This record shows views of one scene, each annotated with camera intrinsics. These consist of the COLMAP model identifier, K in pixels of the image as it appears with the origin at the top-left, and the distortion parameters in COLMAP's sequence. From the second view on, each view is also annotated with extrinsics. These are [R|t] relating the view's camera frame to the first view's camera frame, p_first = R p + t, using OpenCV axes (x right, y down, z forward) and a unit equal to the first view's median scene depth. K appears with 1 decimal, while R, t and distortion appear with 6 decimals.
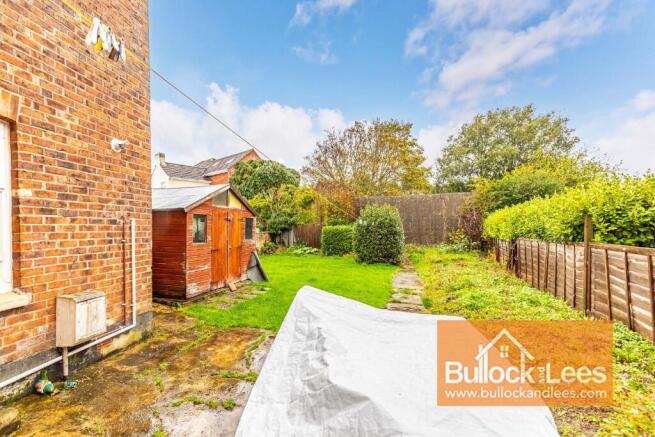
lens RADIAL K [[313.5, 0, 282.4], [0, 313.5, 219.8], [0, 0, 1]] dist [-0.001195, -0.000545]
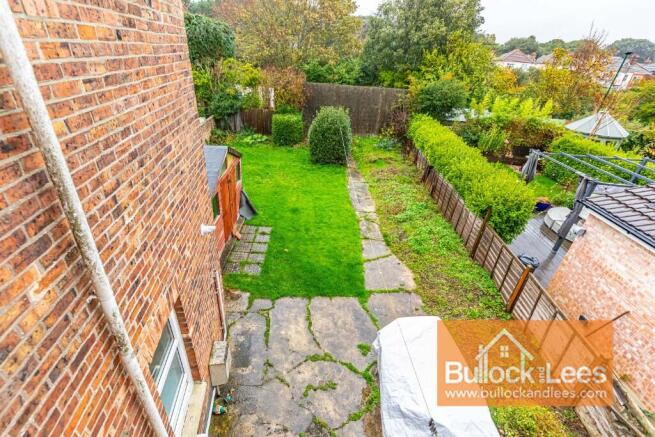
lens RADIAL K [[299.1, 0, 327.1], [0, 299.1, 221.2], [0, 0, 1]] dist [0.002896, 0.000055]
pose [[0.922767, -0.128330, 0.363362, -0.113656], [-0.071133, 0.869995, 0.487903, -0.180336], [-0.378735, -0.476068, 0.793674, 0.006540]]
